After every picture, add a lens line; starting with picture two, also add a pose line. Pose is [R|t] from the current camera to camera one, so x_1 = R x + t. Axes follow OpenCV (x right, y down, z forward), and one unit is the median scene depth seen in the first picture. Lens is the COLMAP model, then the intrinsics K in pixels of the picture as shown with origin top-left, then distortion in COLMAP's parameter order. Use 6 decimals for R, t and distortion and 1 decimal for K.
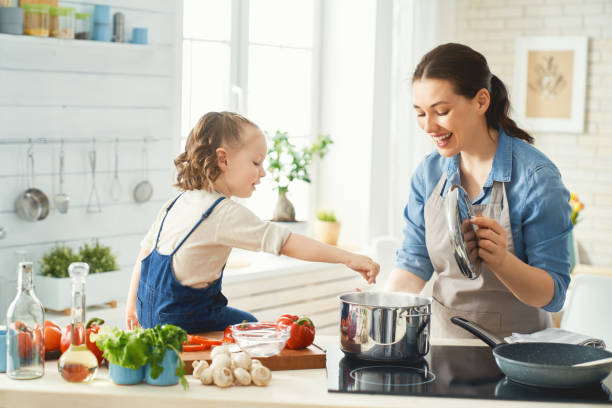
lens RADIAL K [[1040.3, 0, 306.0], [0, 1040.3, 204.0], [0, 0, 1]] dist [-0.041392, -0.132632]
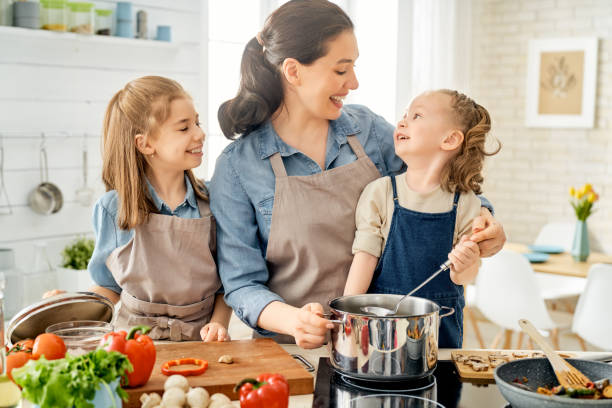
lens RADIAL K [[829.1, 0, 306.0], [0, 829.1, 204.0], [0, 0, 1]] dist [-0.027480, -0.008559]
pose [[0.998528, -0.001642, -0.054214, 0.025246], [0.002328, 0.999918, 0.012580, -0.002661], [0.054189, -0.012687, 0.998450, 0.187044]]
